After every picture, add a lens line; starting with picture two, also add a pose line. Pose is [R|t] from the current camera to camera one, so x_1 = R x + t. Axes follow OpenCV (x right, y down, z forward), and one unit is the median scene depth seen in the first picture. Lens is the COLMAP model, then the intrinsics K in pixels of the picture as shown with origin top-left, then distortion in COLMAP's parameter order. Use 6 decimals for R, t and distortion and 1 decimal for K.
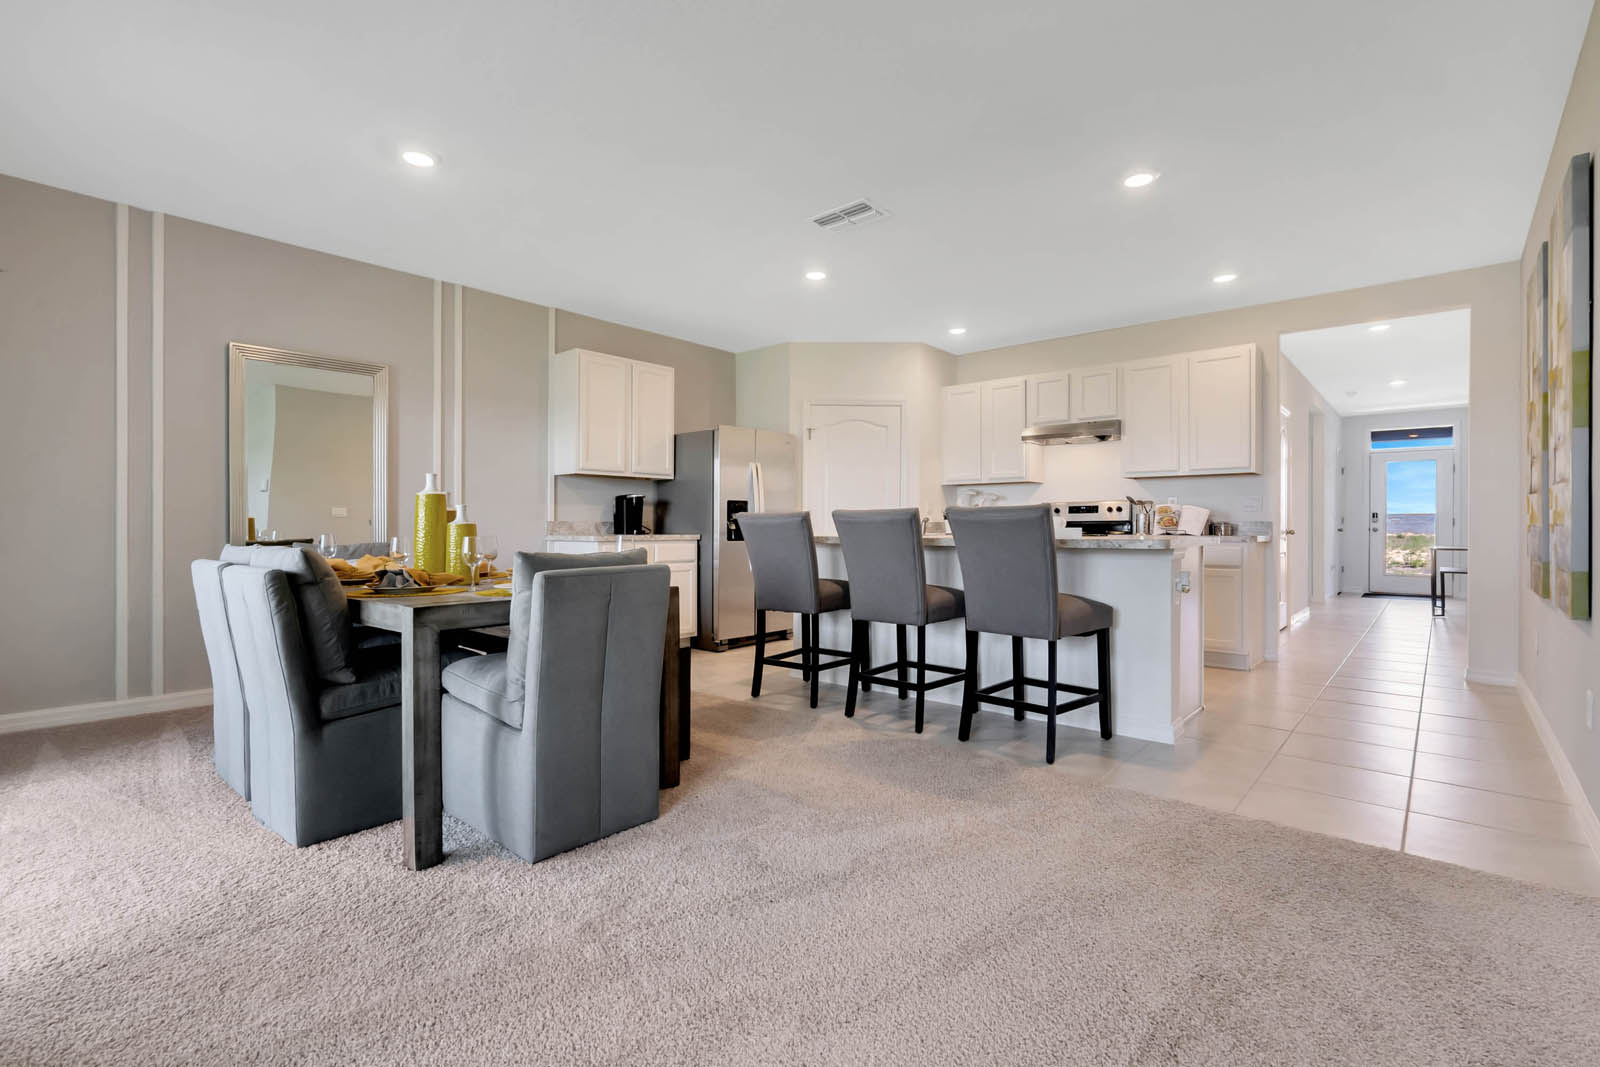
lens RADIAL K [[723.3, 0, 806.2], [0, 723.3, 528.7], [0, 0, 1]] dist [-0.010552, -0.000086]
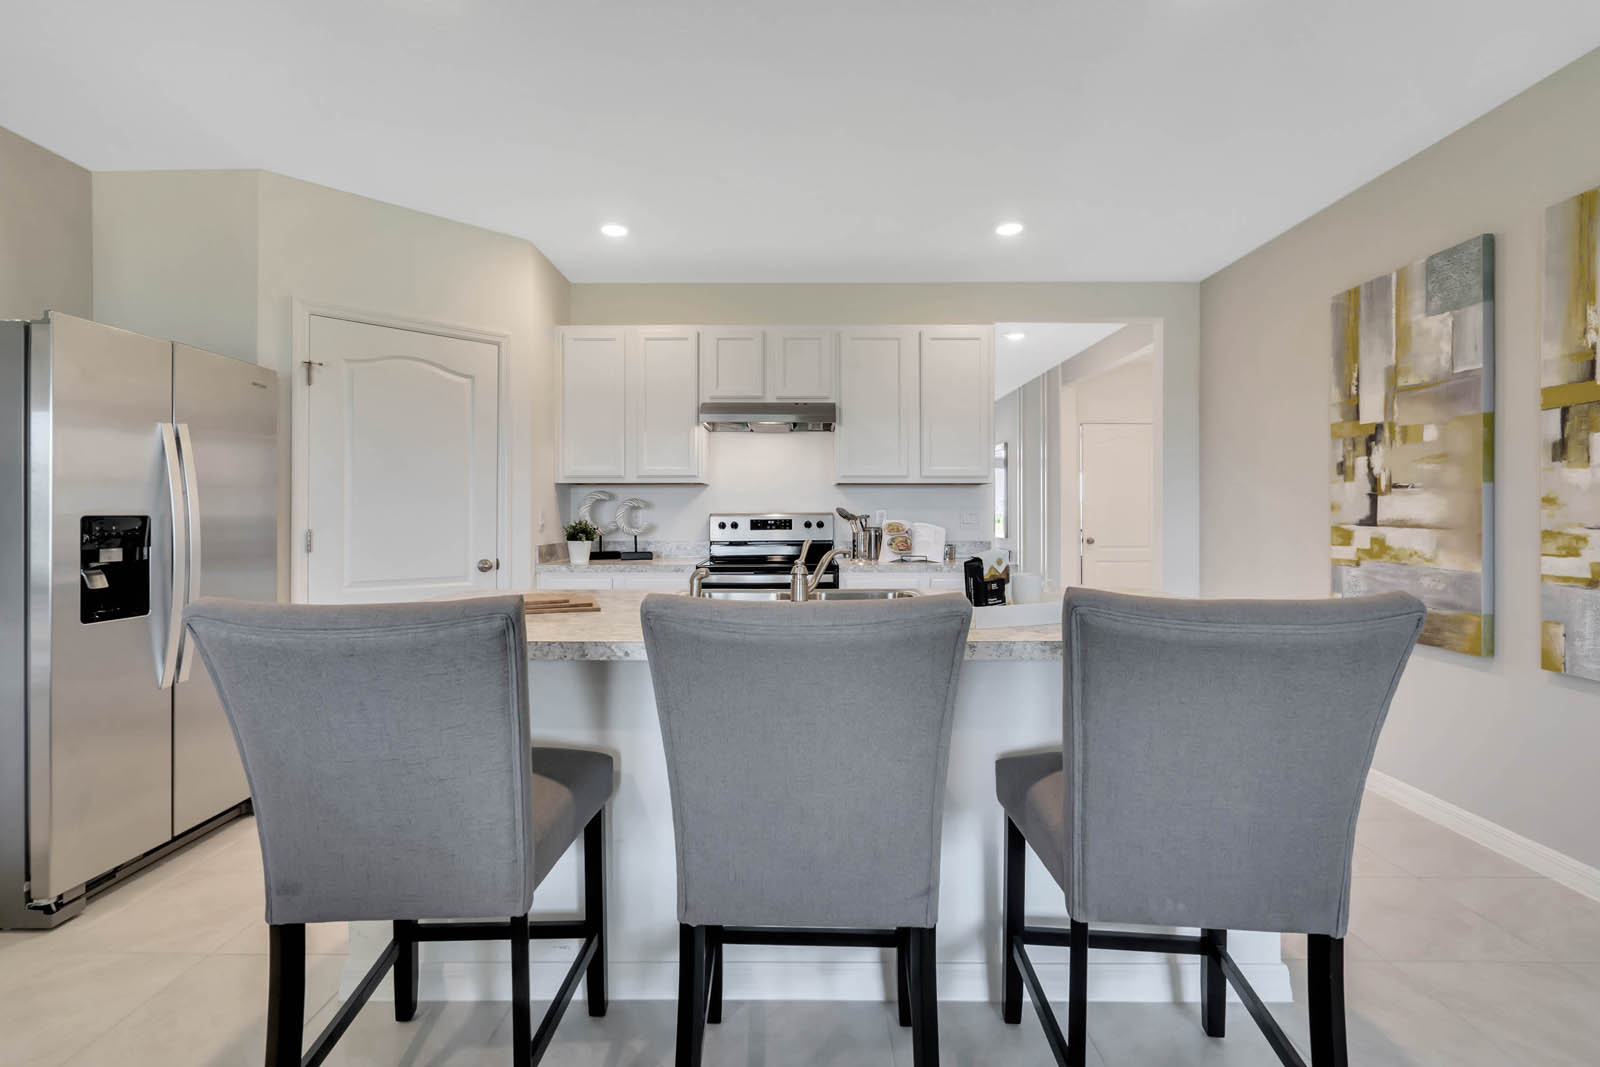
lens RADIAL K [[723.3, 0, 800.3], [0, 723.3, 511.0], [0, 0, 1]] dist [-0.010552, -0.000086]
pose [[0.757716, 0.001775, 0.652582, -0.067831], [0.004051, 0.999964, -0.007423, -0.036888], [-0.652572, 0.008268, 0.757682, 0.467284]]
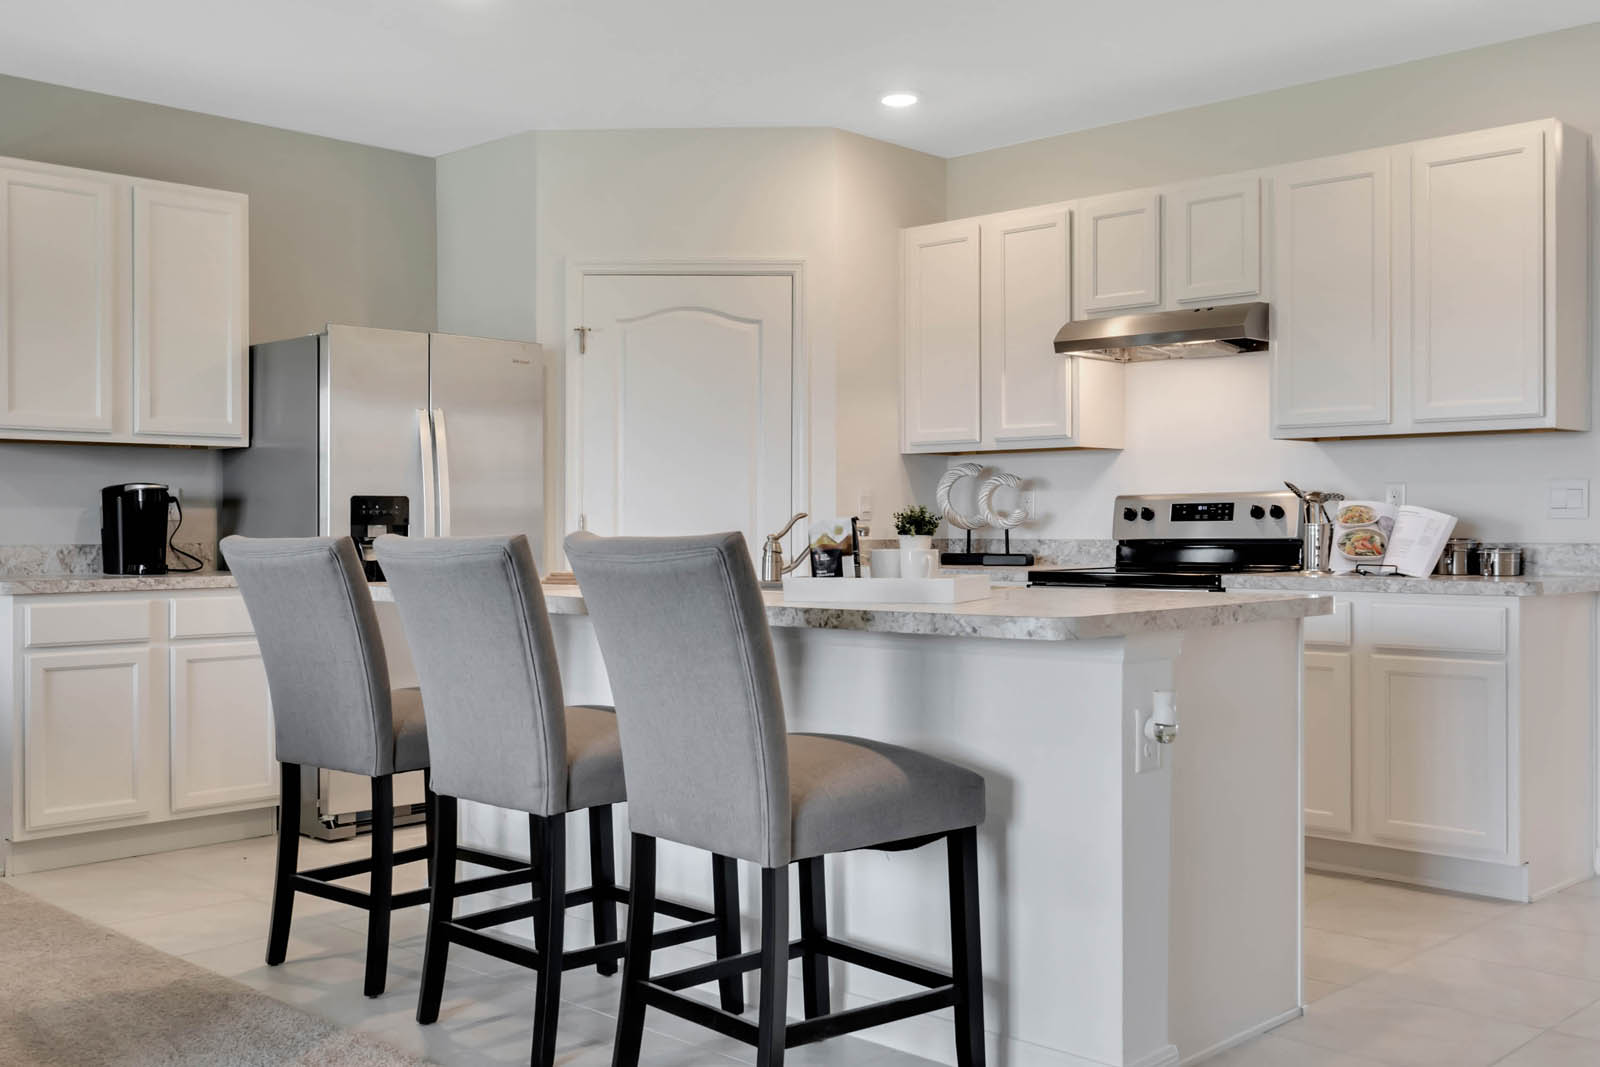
lens RADIAL K [[1594.0, 0, 815.3], [0, 1594.0, 532.4], [0, 0, 1]] dist [0.003062, 0.000000]
pose [[0.999152, -0.002816, -0.041087, 0.206718], [0.002878, 0.999995, 0.001456, -0.017721], [0.041082, -0.001573, 0.999155, 0.049121]]
